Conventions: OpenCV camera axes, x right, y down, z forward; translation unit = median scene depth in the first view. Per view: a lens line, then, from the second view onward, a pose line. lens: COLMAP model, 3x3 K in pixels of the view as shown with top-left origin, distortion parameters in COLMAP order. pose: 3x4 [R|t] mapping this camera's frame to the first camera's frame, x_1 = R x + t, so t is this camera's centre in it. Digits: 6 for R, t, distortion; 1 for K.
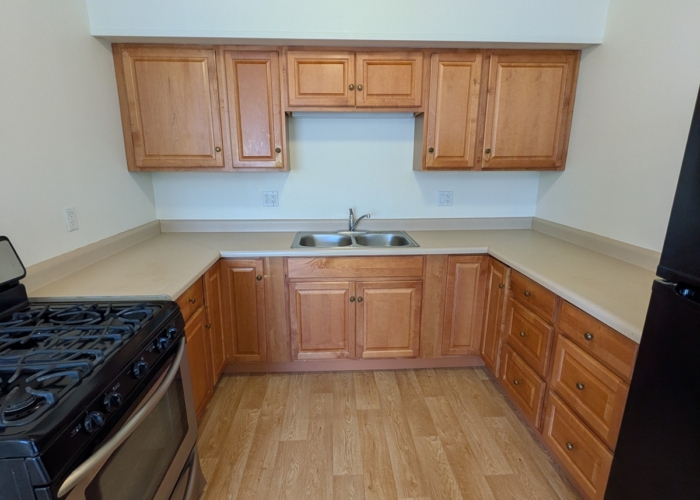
lens RADIAL K [[378.8, 0, 348.1], [0, 378.8, 254.0], [0, 0, 1]] dist [0.000904, -0.000085]
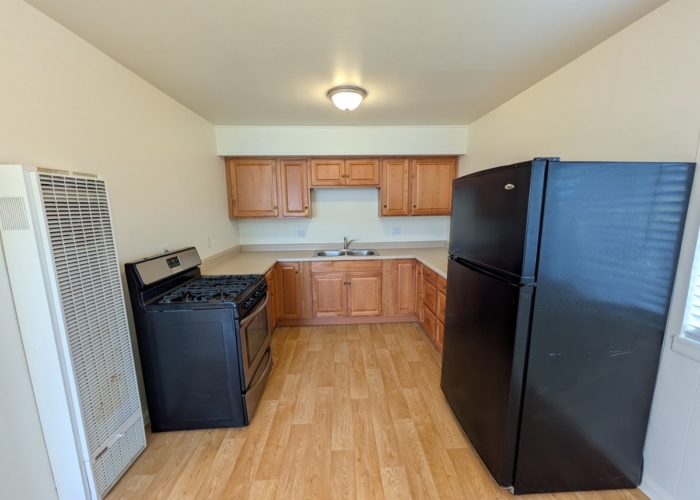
lens RADIAL K [[277.9, 0, 350.0], [0, 277.9, 250.0], [0, 0, 1]] dist [0.001272, 0.000103]
pose [[0.999889, -0.014266, -0.004343, 0.044122], [0.013782, 0.995259, -0.096276, 0.087095], [0.005696, 0.096205, 0.995345, -0.411011]]
